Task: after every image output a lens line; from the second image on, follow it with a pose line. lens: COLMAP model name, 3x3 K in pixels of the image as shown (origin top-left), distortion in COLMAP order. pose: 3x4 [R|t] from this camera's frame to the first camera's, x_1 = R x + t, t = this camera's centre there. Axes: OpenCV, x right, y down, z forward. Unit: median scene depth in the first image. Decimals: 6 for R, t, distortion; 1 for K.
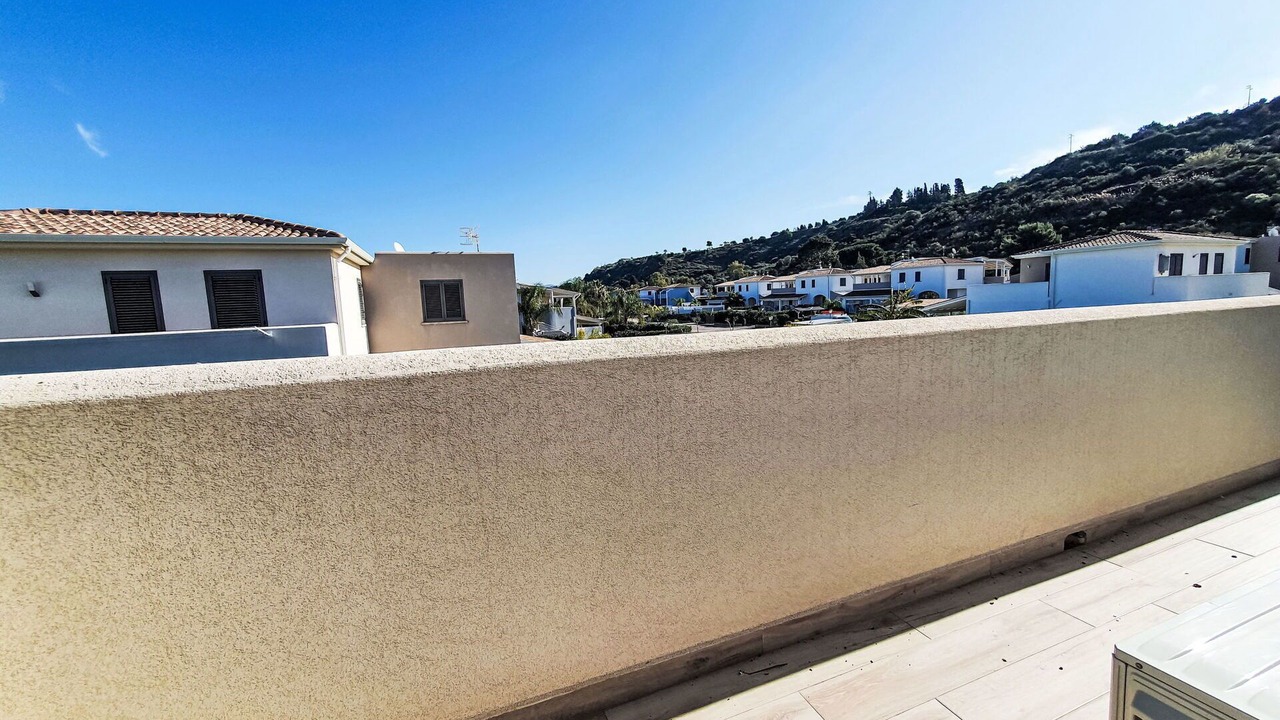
lens RADIAL K [[504.4, 0, 651.5], [0, 504.4, 357.6], [0, 0, 1]] dist [0.010484, -0.000283]
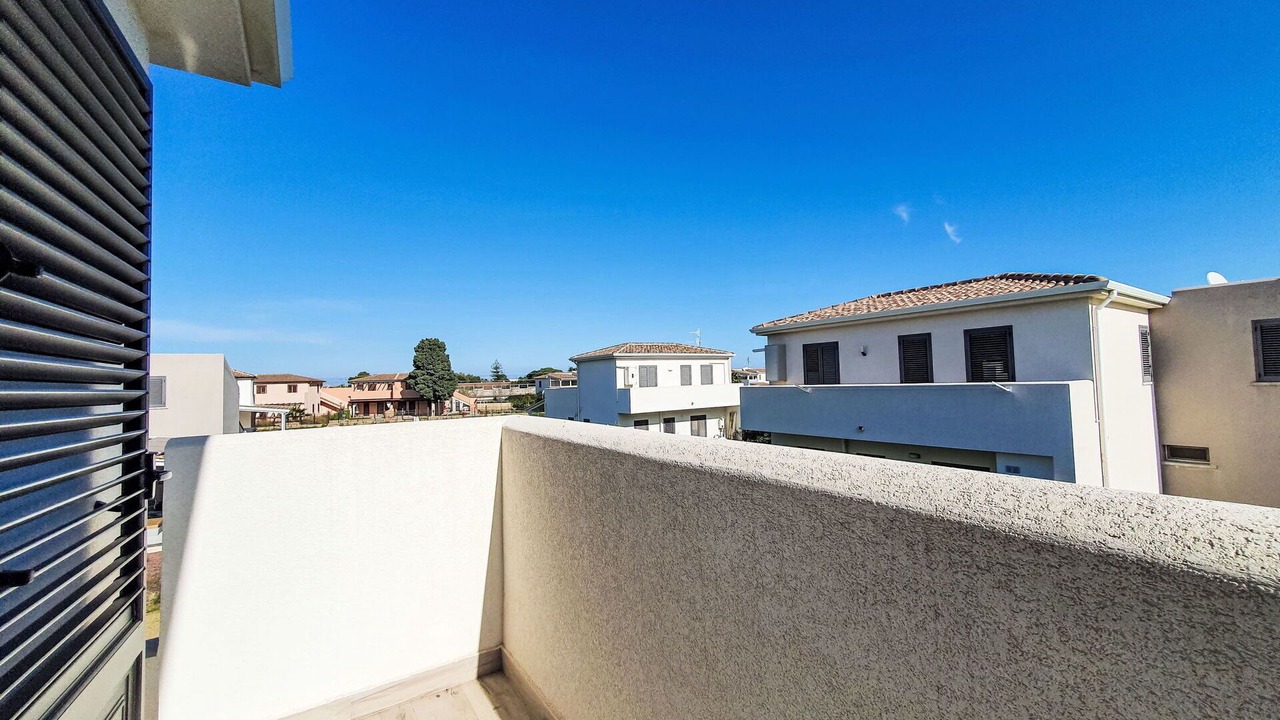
lens RADIAL K [[504.4, 0, 651.5], [0, 504.4, 357.6], [0, 0, 1]] dist [0.010484, -0.000283]
pose [[0.220709, -0.009954, -0.975289, 0.060684], [-0.087154, 0.995746, -0.029886, -0.016444], [0.971438, 0.091597, 0.218903, 0.088223]]
